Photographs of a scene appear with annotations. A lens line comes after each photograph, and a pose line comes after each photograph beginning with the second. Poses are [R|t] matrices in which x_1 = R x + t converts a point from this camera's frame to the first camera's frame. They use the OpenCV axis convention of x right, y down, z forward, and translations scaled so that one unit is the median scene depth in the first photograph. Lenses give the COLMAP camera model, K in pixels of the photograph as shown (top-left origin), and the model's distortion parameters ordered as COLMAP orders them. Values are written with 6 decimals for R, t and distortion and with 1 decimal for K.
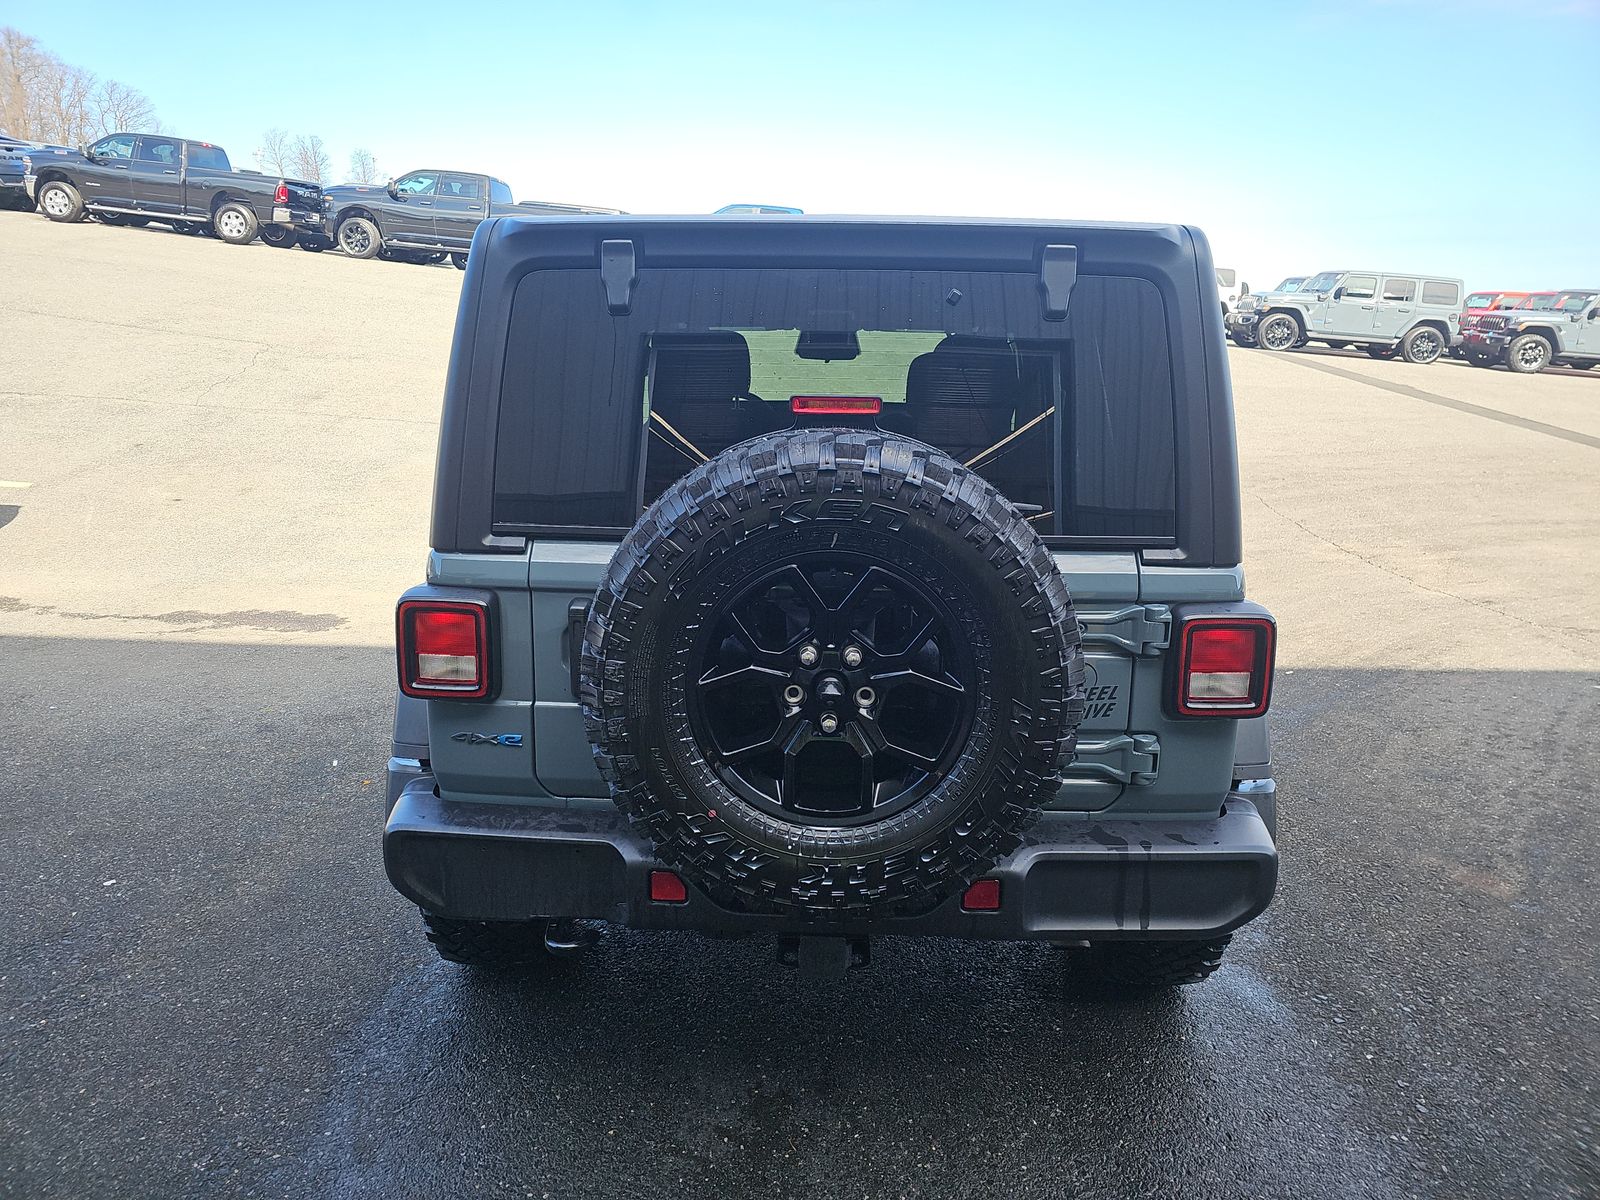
lens RADIAL K [[1139.9, 0, 800.0], [0, 1139.9, 600.0], [0, 0, 1]] dist [0.042193, -0.036087]
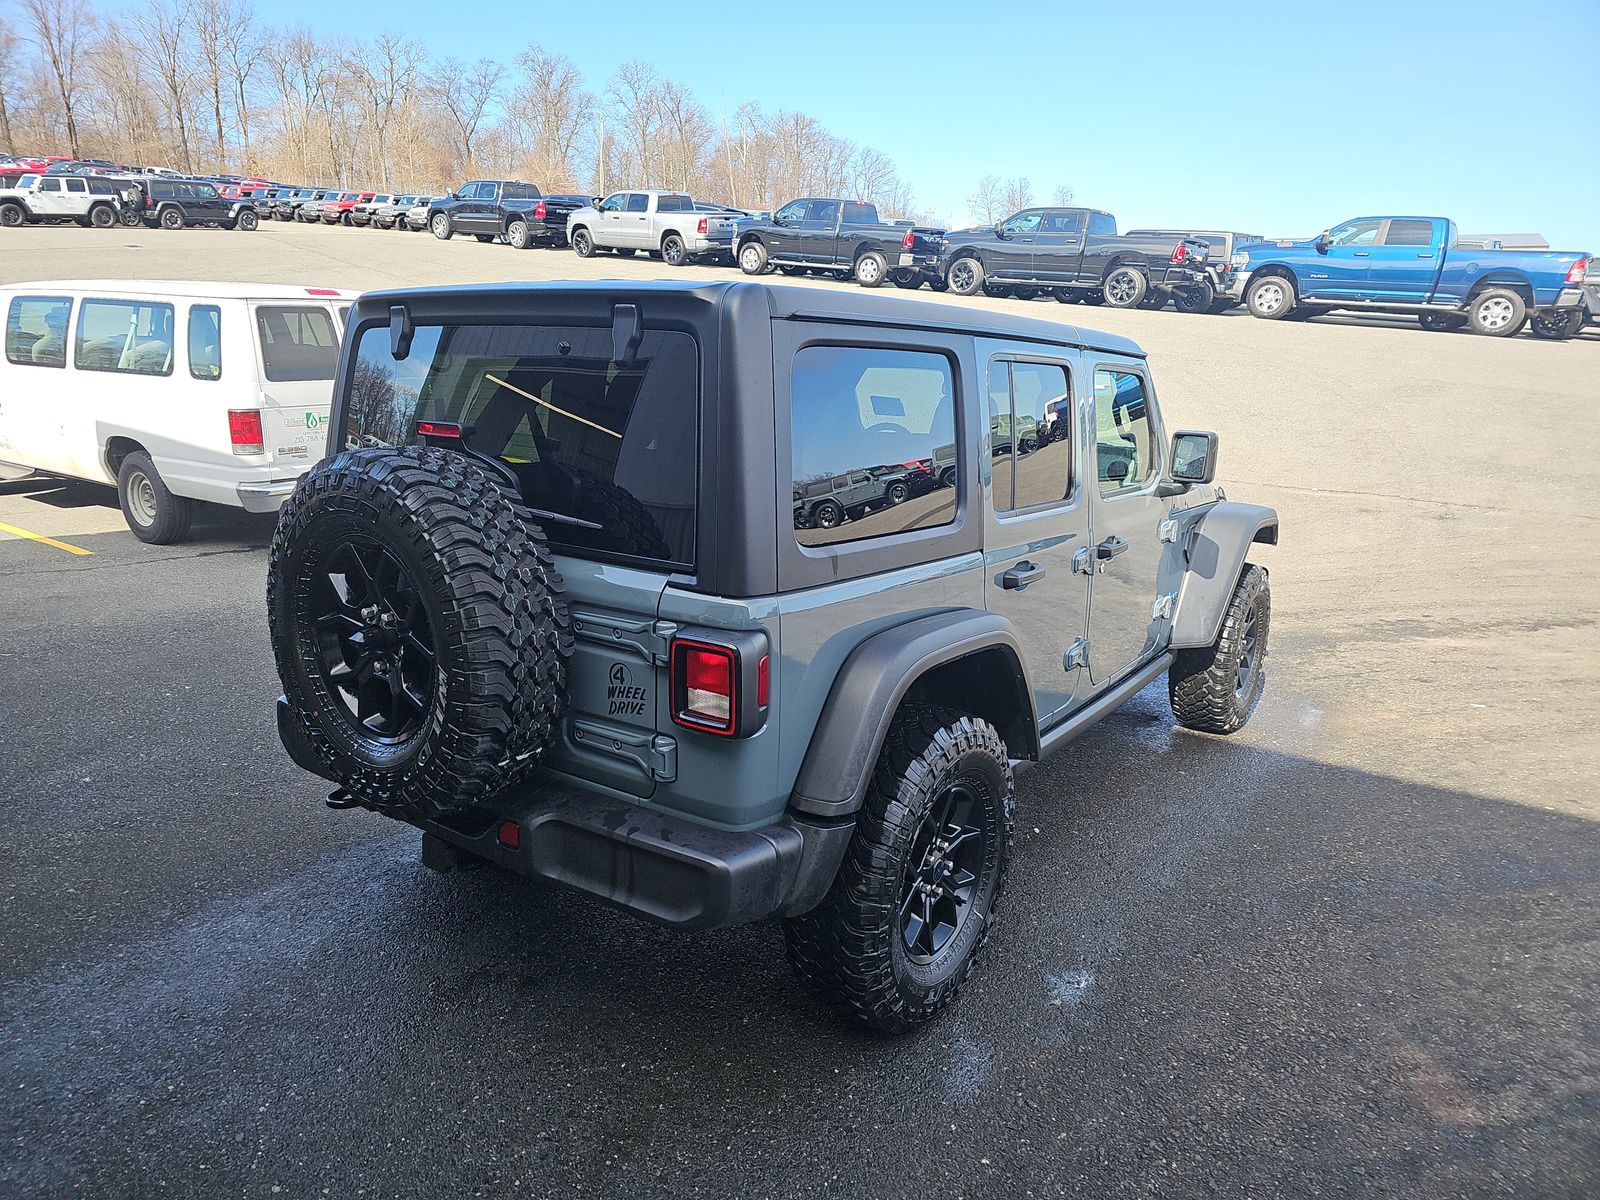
lens RADIAL K [[1150.9, 0, 796.6], [0, 1150.9, 639.9], [0, 0, 1]] dist [0.059420, -0.076519]
pose [[0.799288, 0.144160, -0.583401, 0.186877], [-0.139473, 0.988793, 0.053249, -0.009804], [0.584539, 0.038807, 0.810437, 0.027076]]
